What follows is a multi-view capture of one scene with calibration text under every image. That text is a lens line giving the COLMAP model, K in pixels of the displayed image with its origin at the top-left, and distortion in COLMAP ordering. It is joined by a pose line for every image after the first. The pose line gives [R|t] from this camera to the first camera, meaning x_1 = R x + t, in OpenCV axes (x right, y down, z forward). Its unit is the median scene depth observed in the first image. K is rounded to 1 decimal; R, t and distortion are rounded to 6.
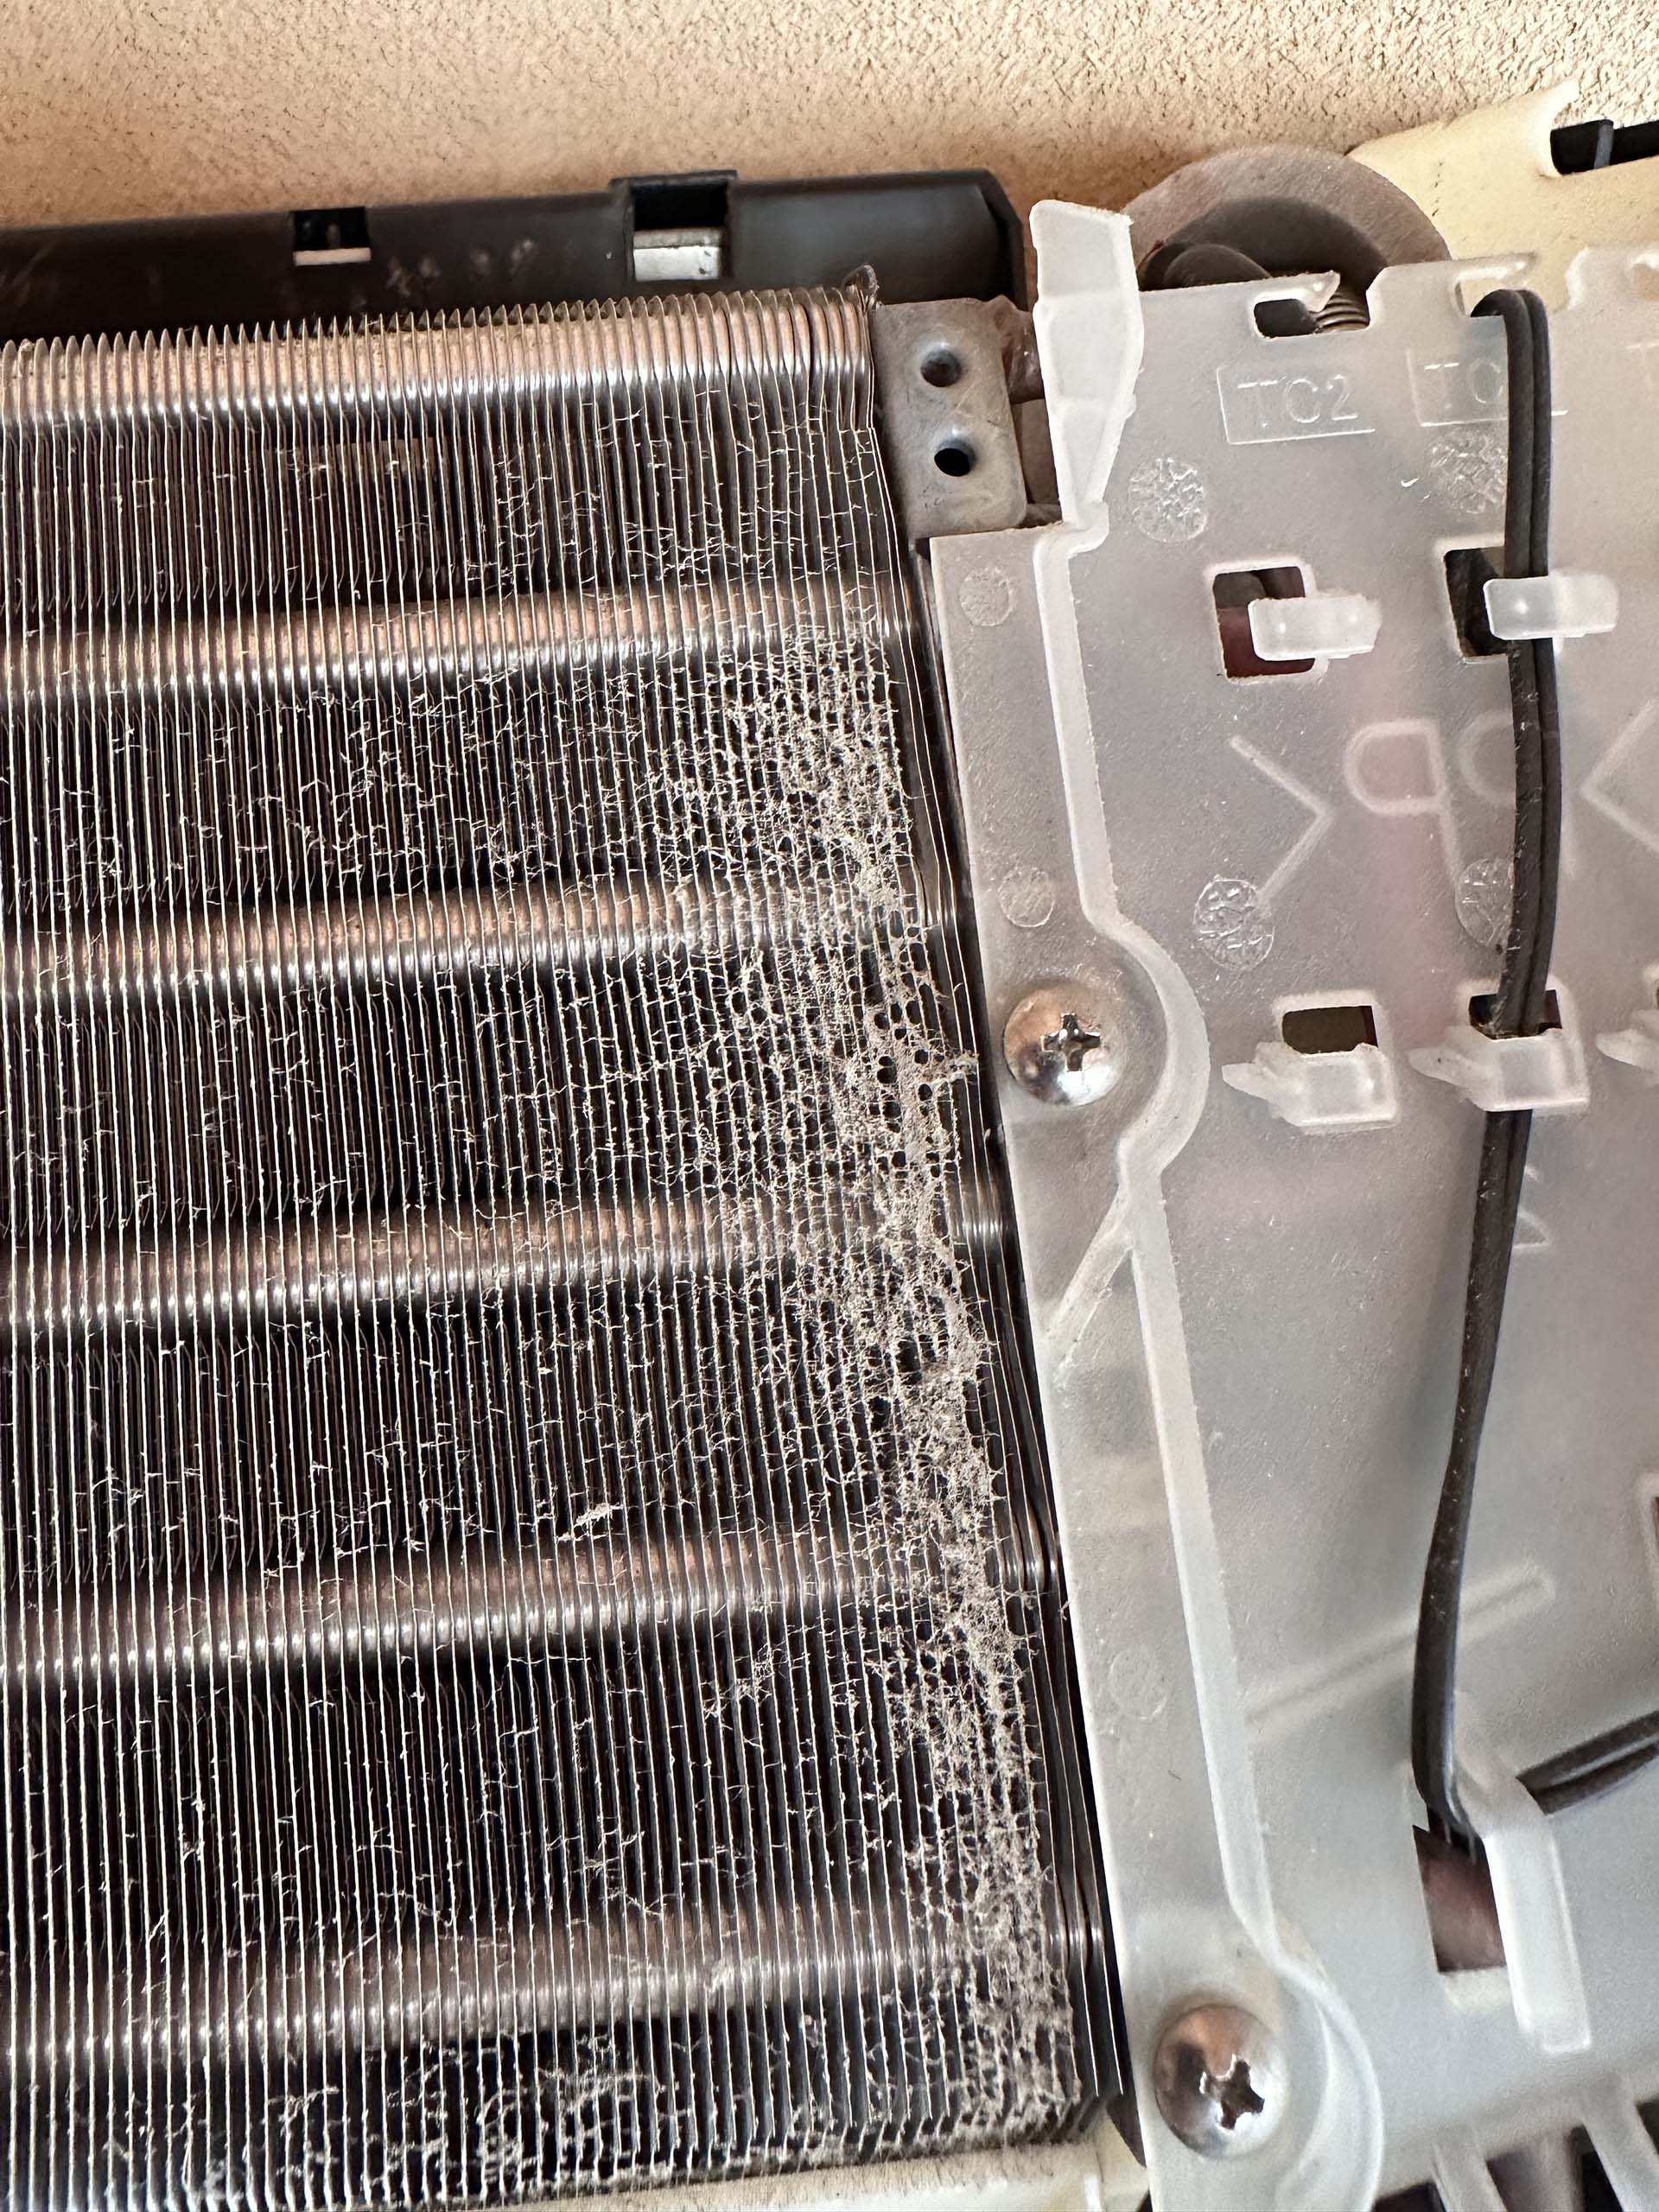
lens RADIAL K [[1564.1, 0, 827.6], [0, 1564.1, 1043.8], [0, 0, 1]] dist [-0.004998, 0.000049]
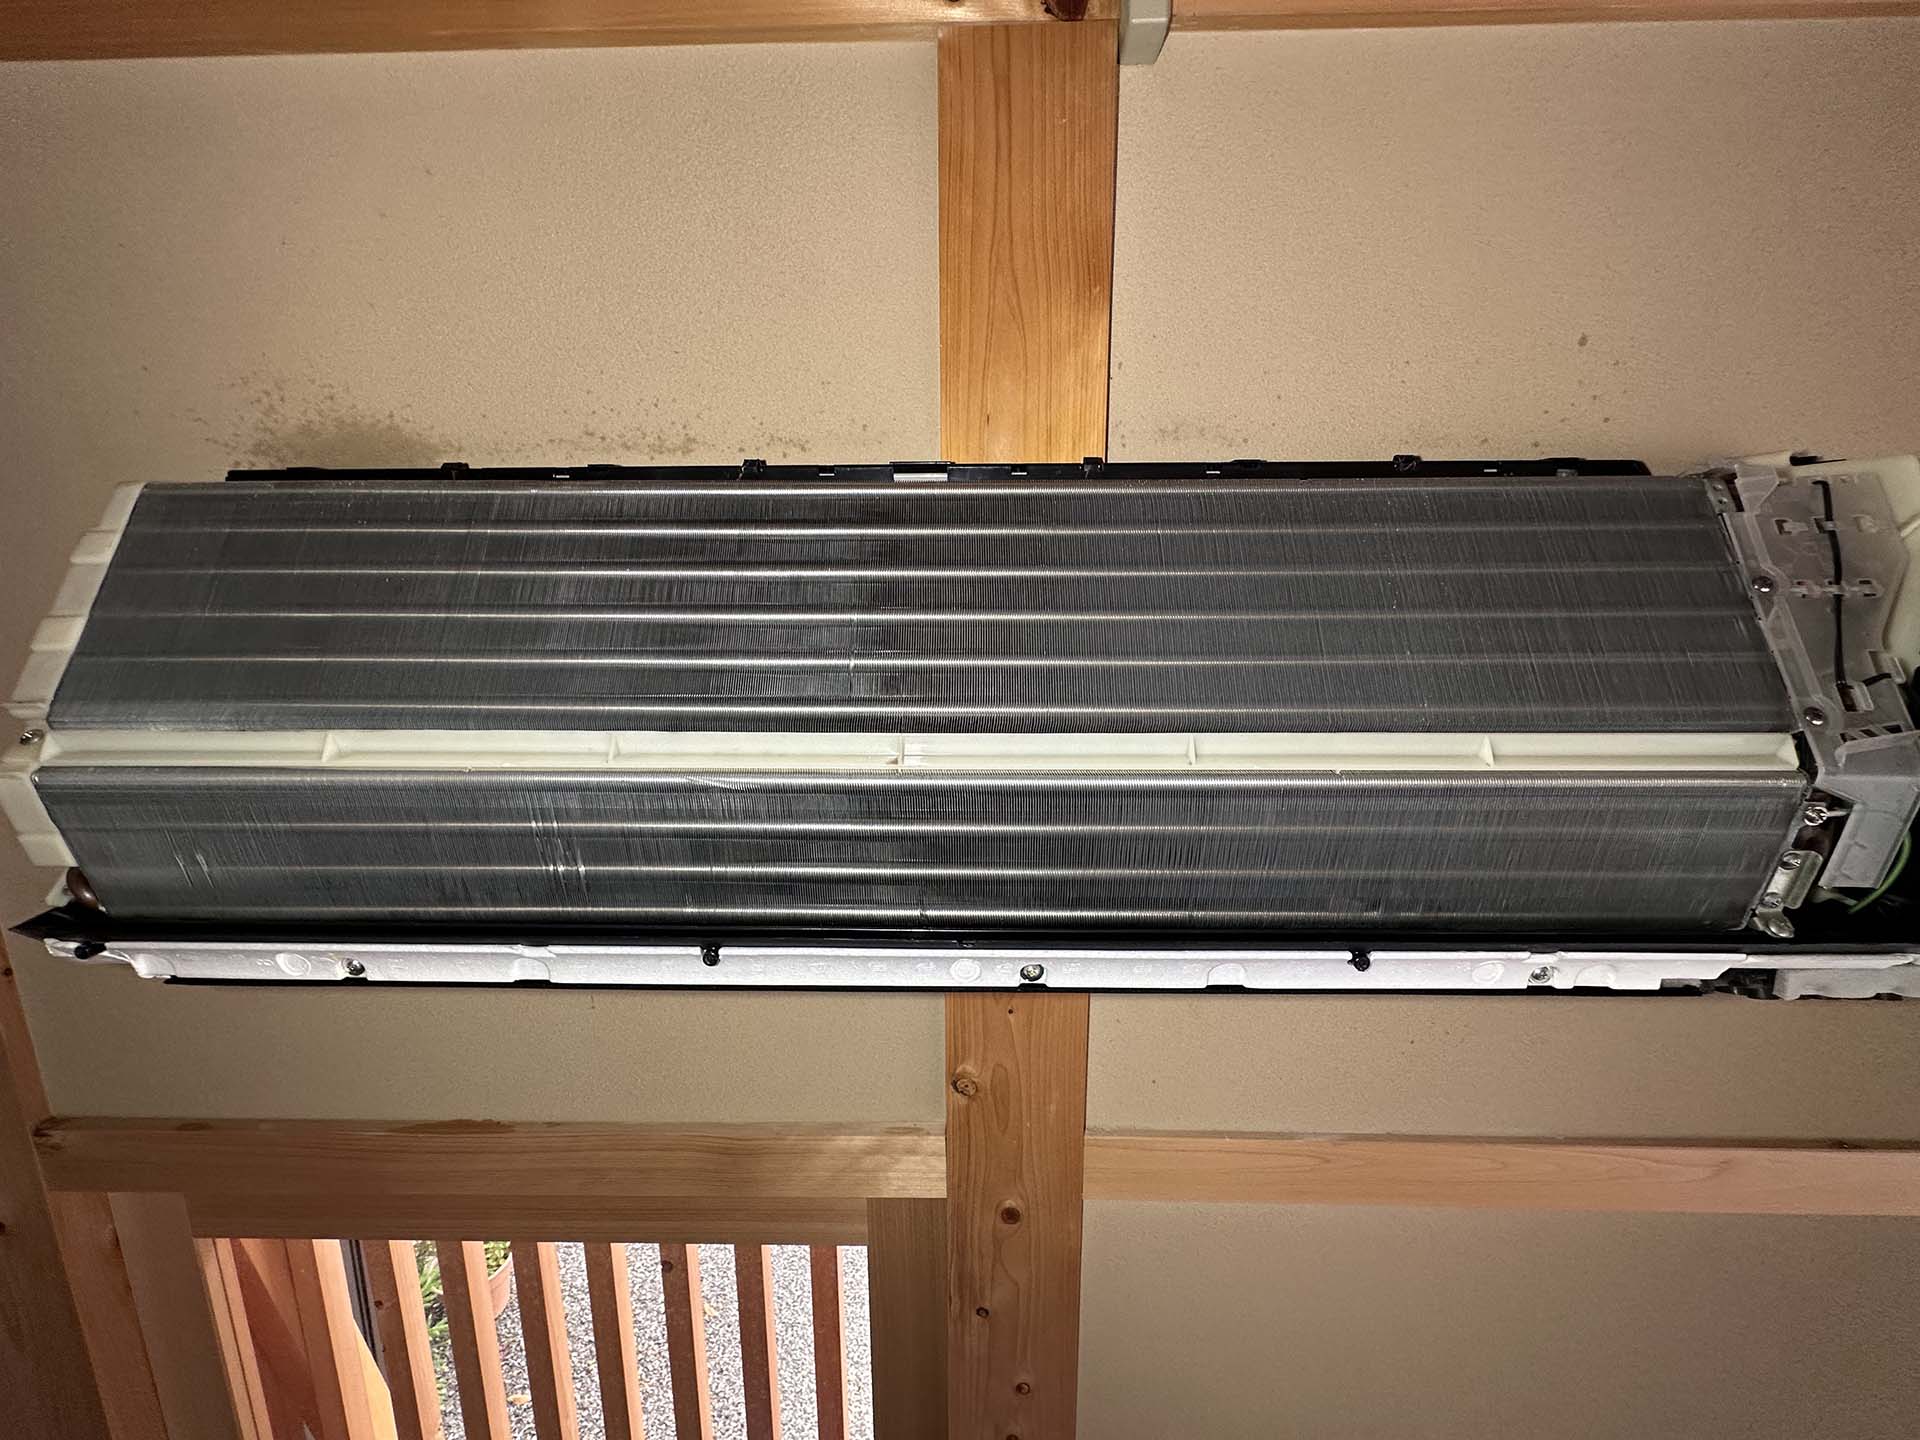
lens RADIAL K [[766.0, 0, 960.7], [0, 766.0, 721.7], [0, 0, 1]] dist [-0.003048, 0.000033]
pose [[0.990801, 0.096242, -0.095137, -2.724516], [-0.110530, 0.981140, -0.158579, 1.403123], [0.078081, 0.167636, 0.982752, -2.230458]]
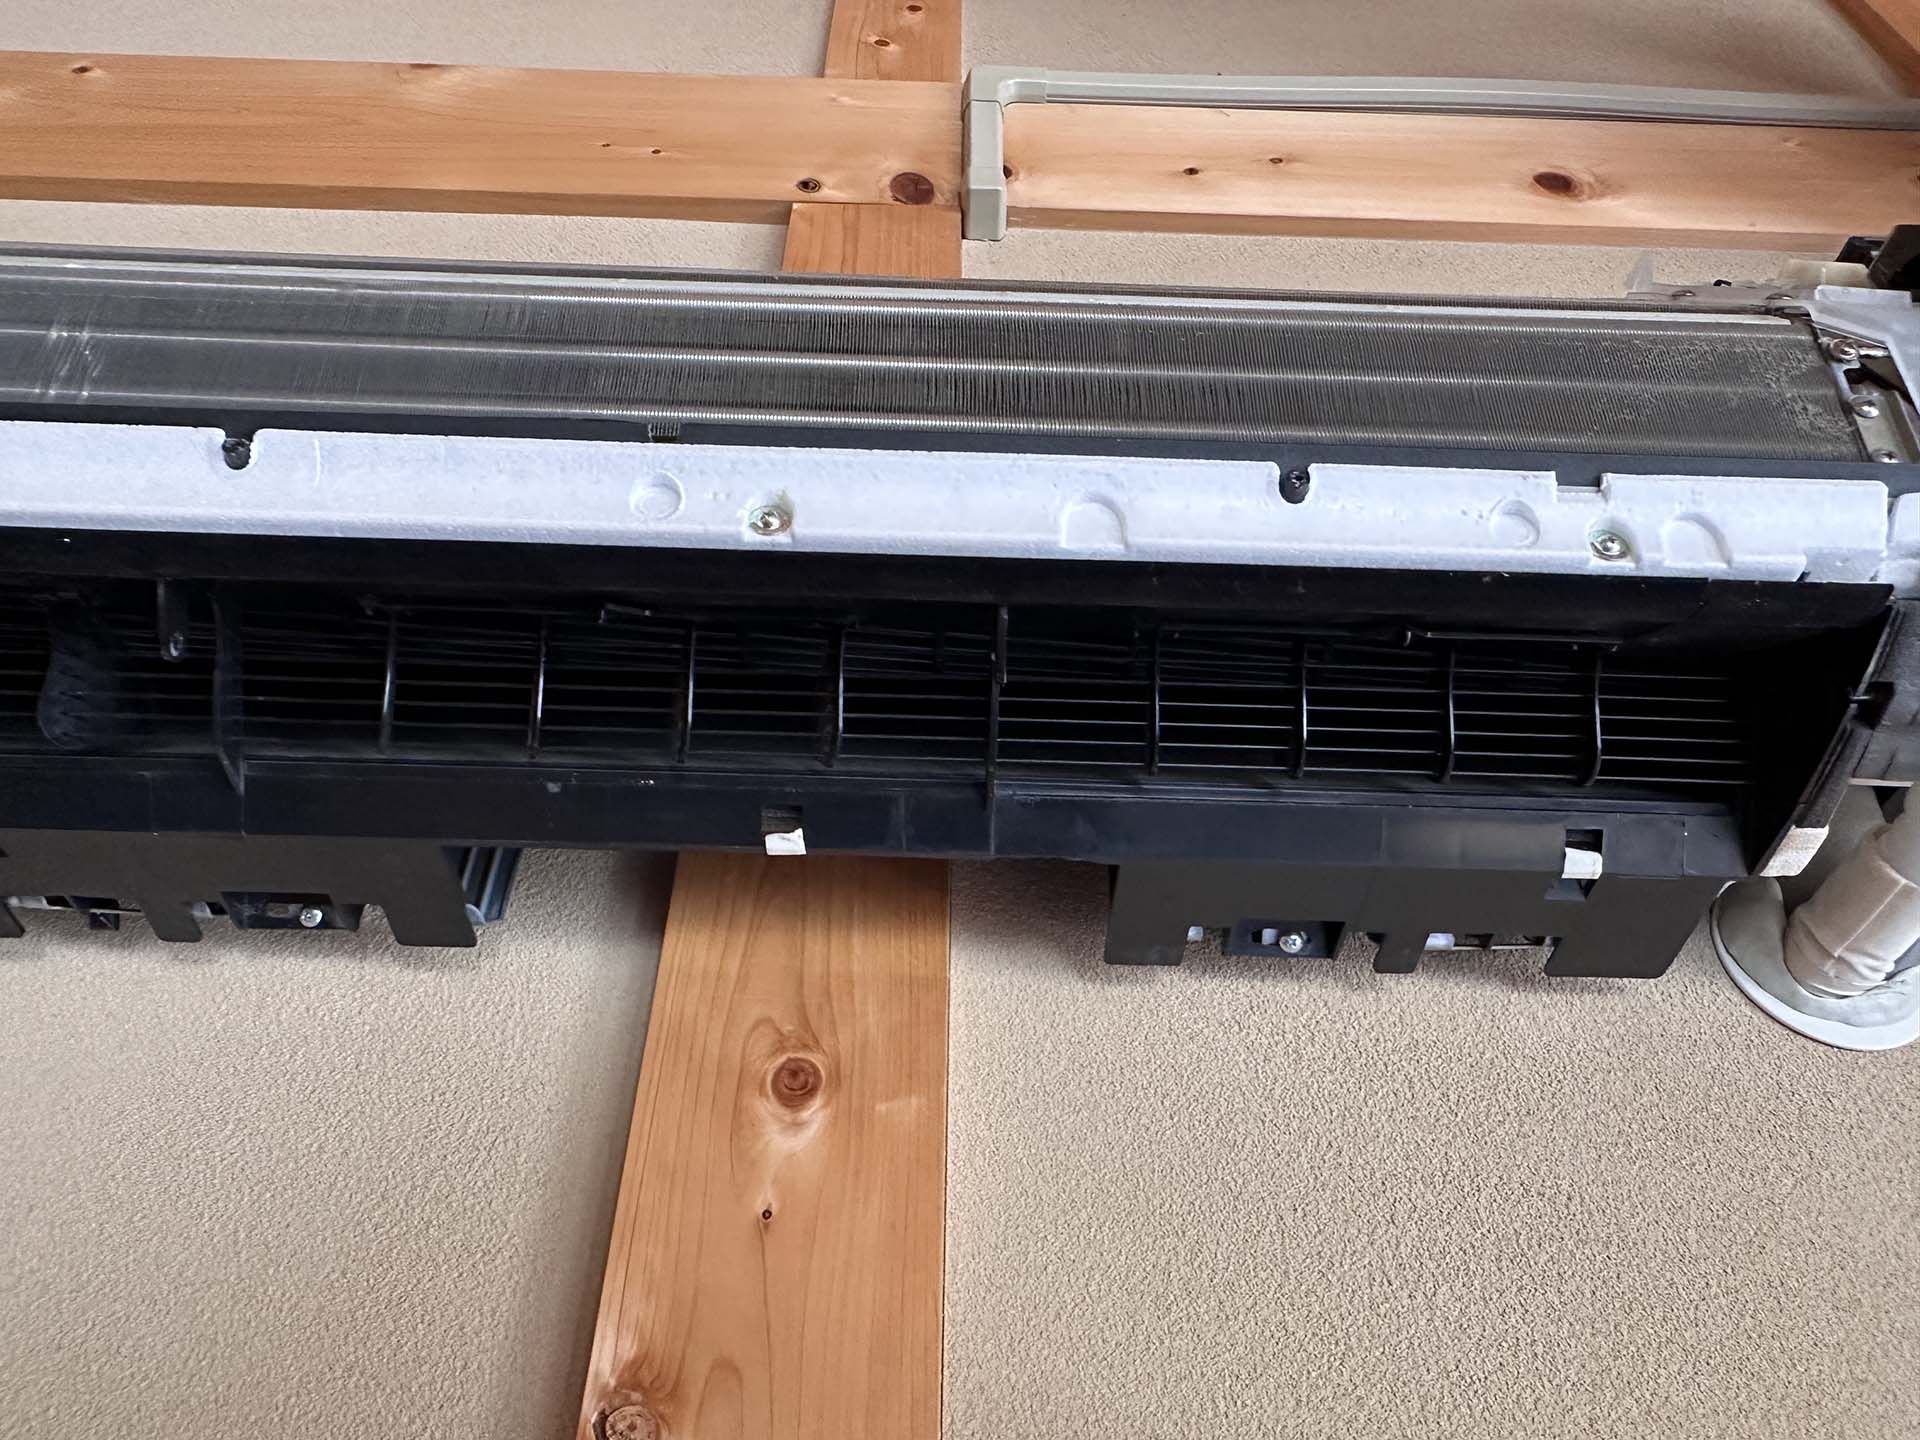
lens RADIAL K [[1357.7, 0, 963.5], [0, 1357.7, 722.7], [0, 0, 1]] dist [-0.004998, 0.000049]
pose [[0.994368, 0.027410, -0.102377, -1.798062], [-0.102920, 0.480296, -0.871047, 5.003688], [0.025296, 0.876678, 0.480412, -0.051781]]
